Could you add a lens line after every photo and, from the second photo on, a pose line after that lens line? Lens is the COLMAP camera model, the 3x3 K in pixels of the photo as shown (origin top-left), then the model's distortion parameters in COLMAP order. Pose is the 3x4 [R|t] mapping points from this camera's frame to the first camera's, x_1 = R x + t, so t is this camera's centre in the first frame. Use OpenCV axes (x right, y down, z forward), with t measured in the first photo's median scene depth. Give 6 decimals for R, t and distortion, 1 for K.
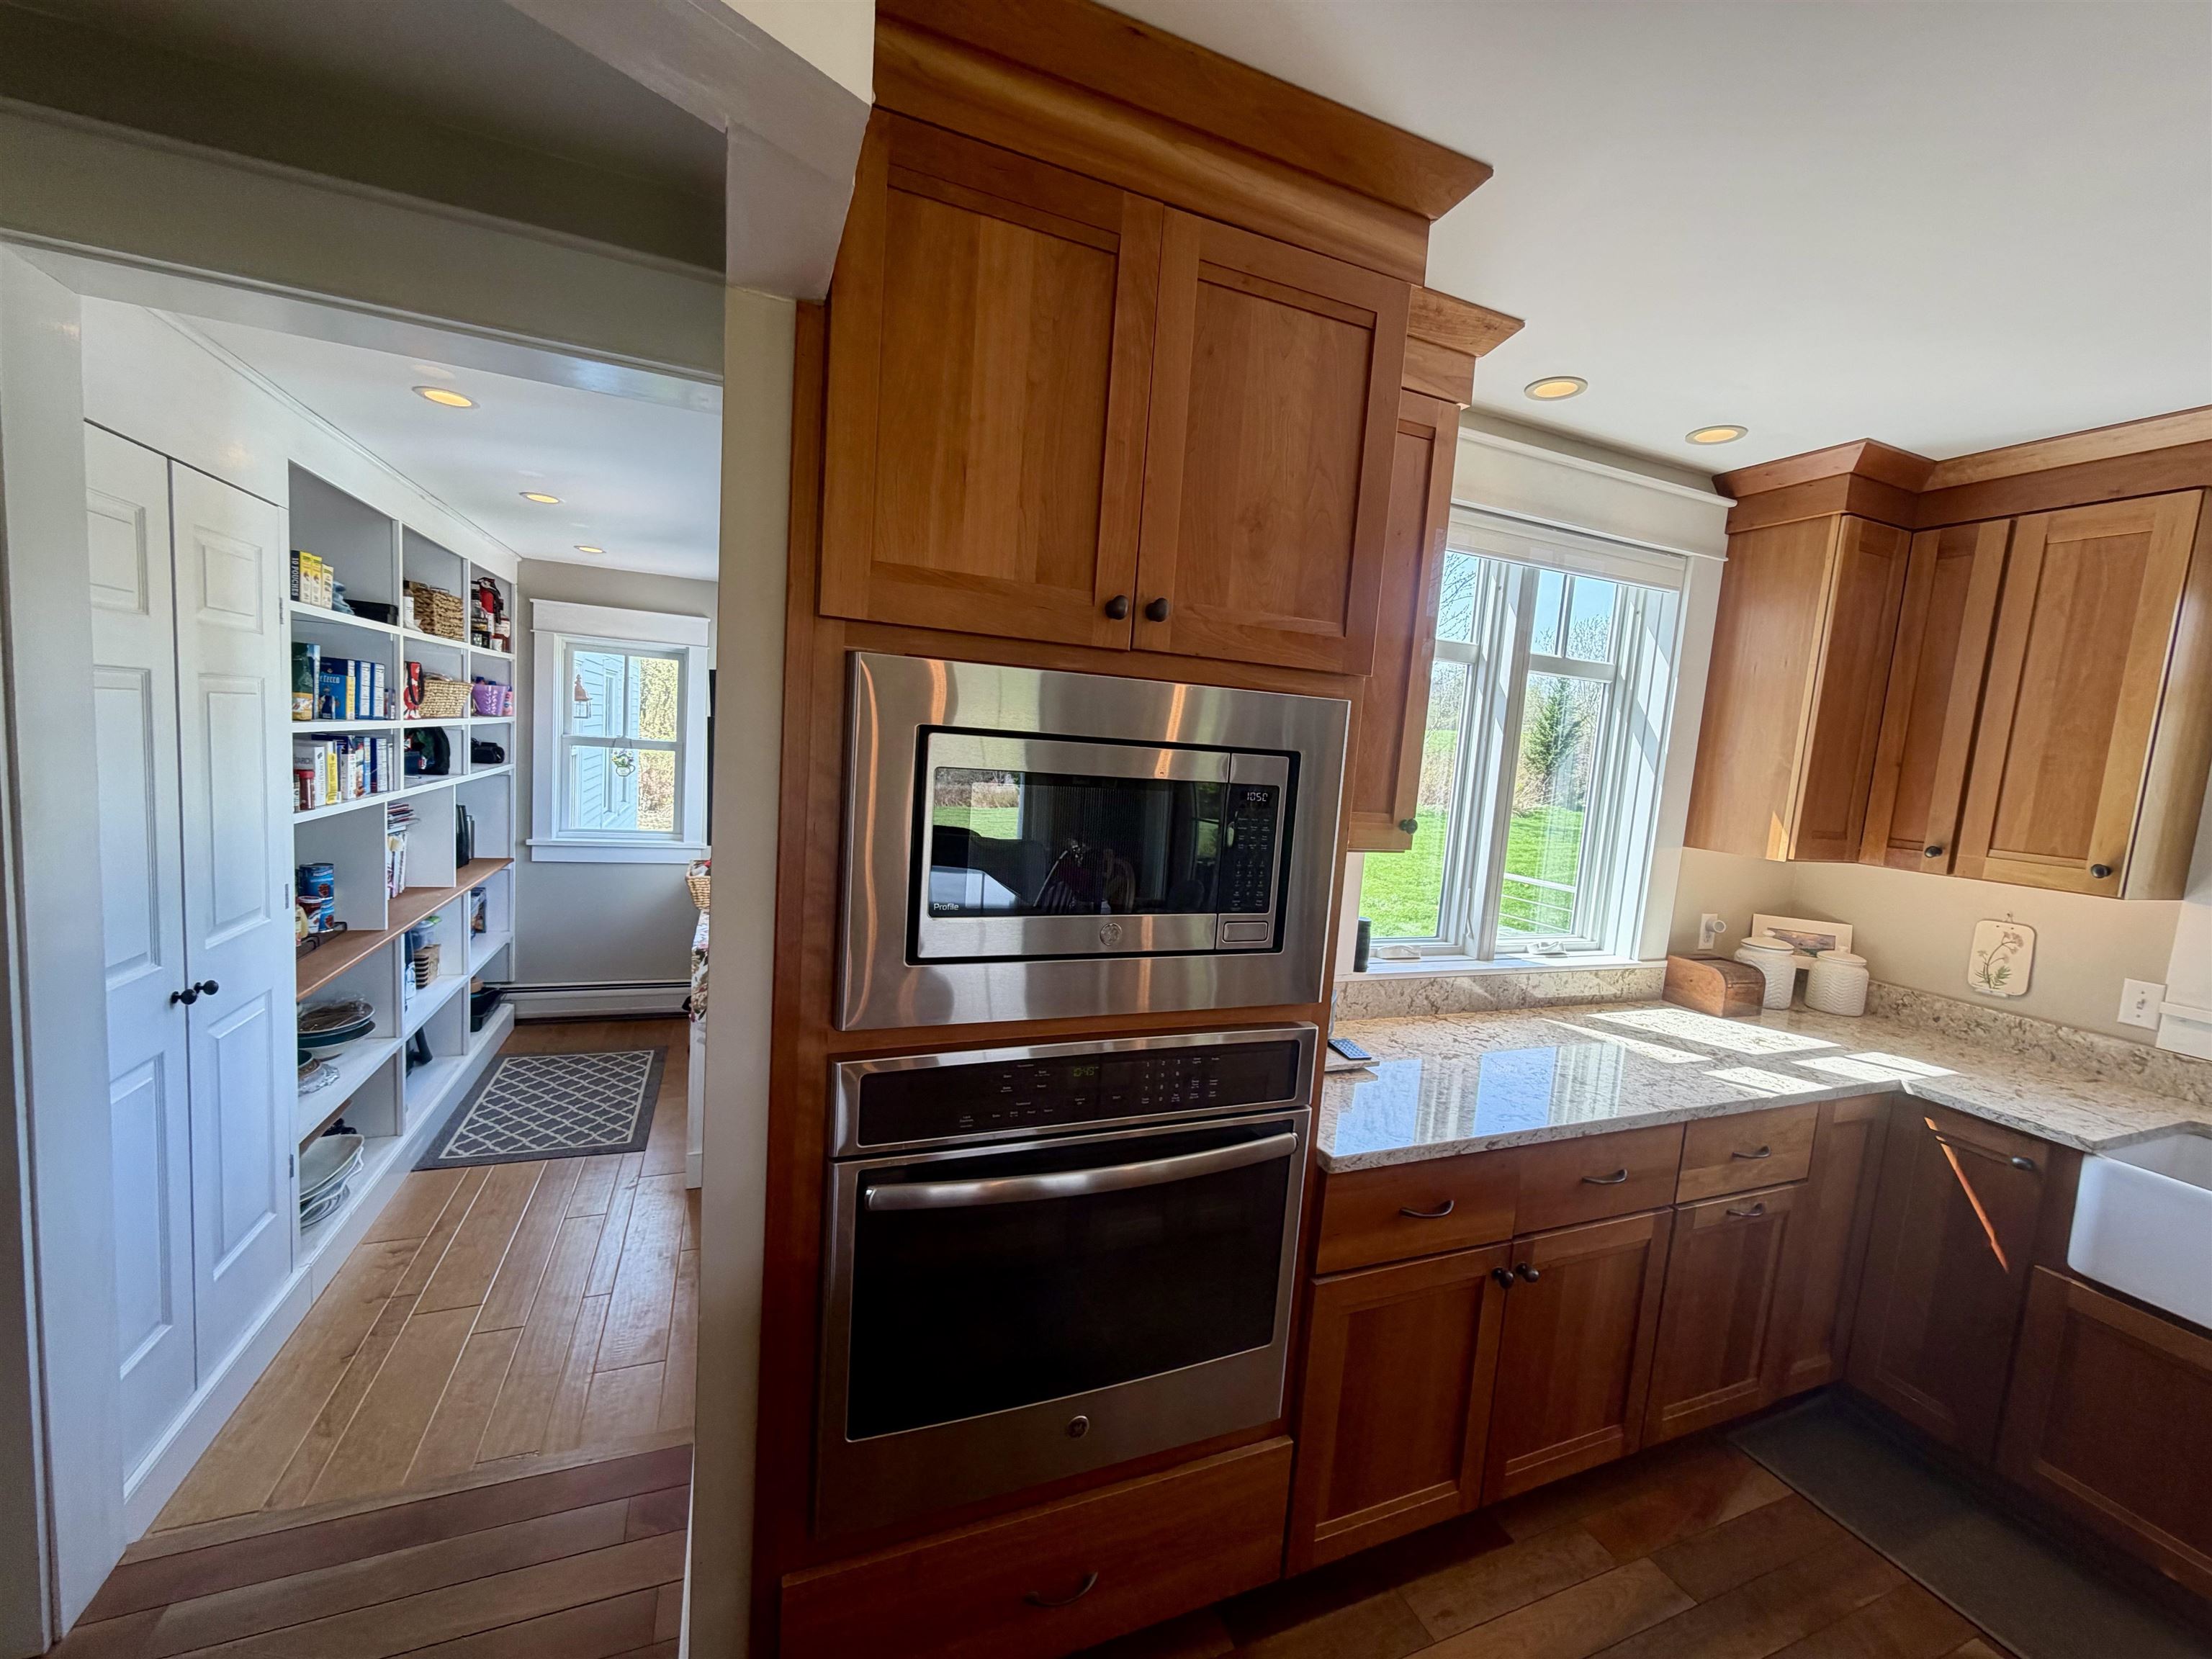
lens RADIAL K [[887.1, 0, 1109.9], [0, 887.1, 827.5], [0, 0, 1]] dist [0.001934, -0.000681]
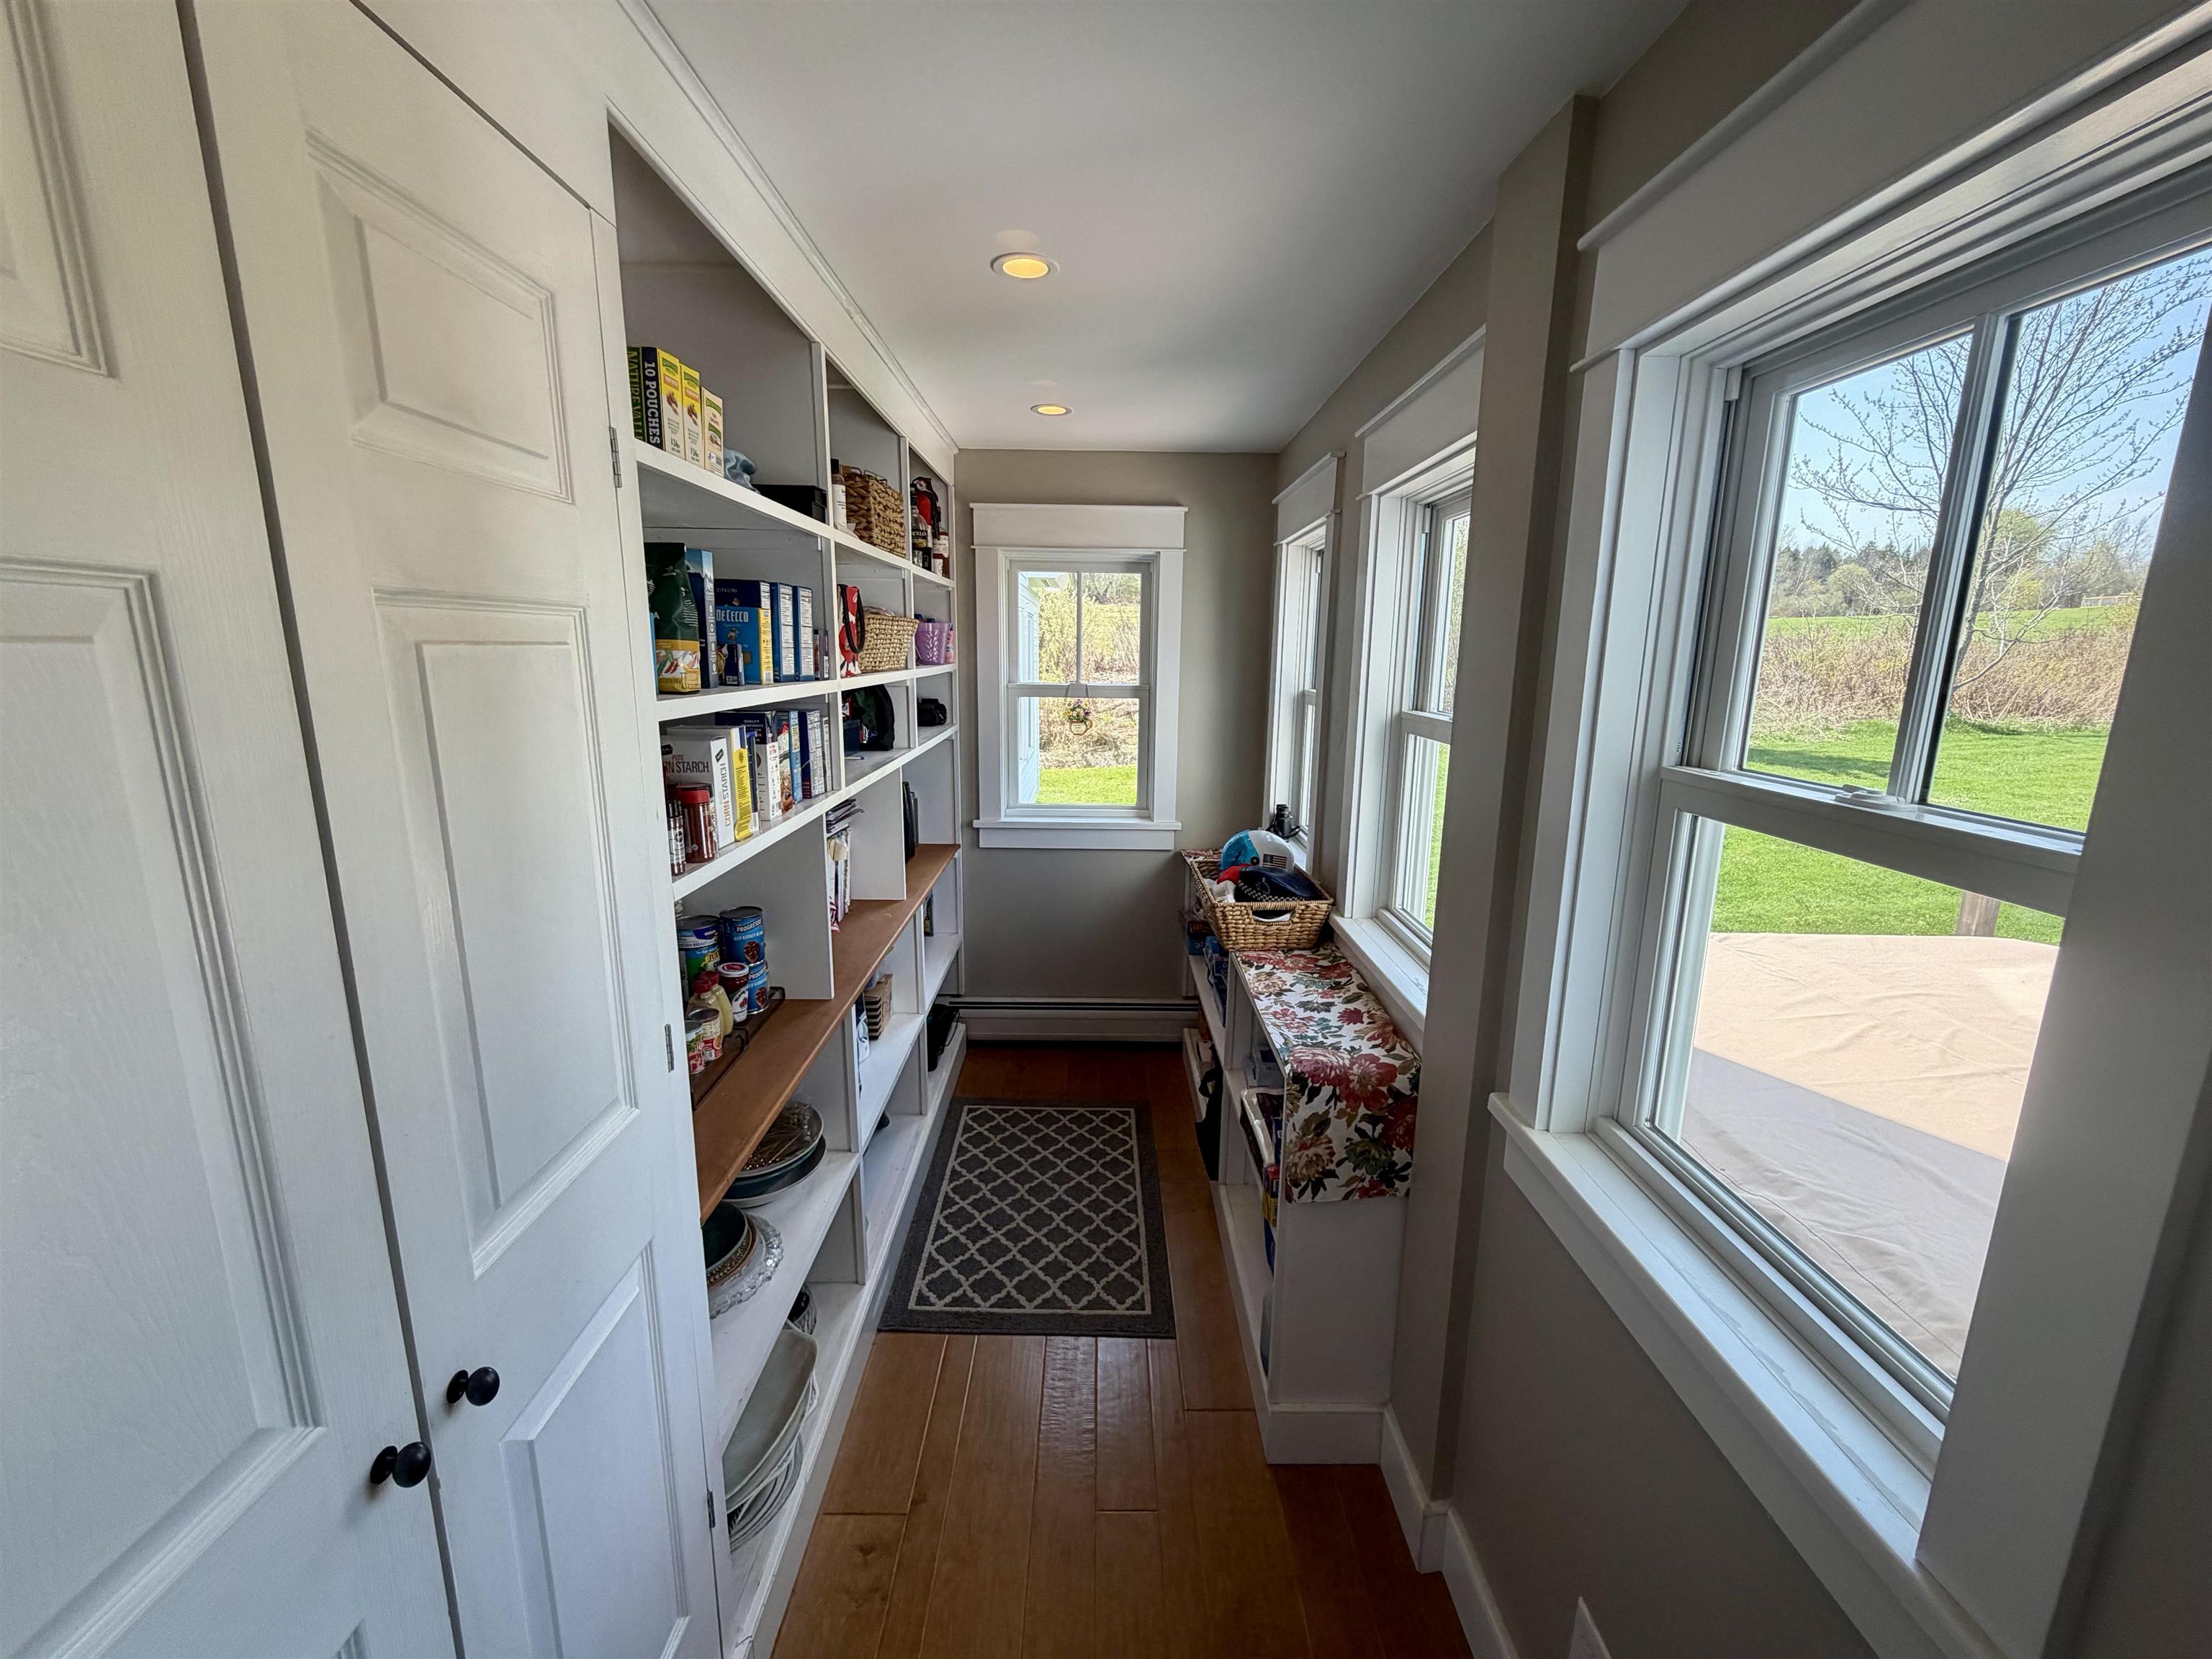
lens RADIAL K [[887.1, 0, 1105.9], [0, 887.1, 827.9], [0, 0, 1]] dist [0.001934, -0.000681]
pose [[0.927058, 0.014524, -0.374637, -0.328710], [0.017421, 0.996501, 0.081743, -0.054492], [0.374514, -0.082307, 0.923561, 0.411611]]
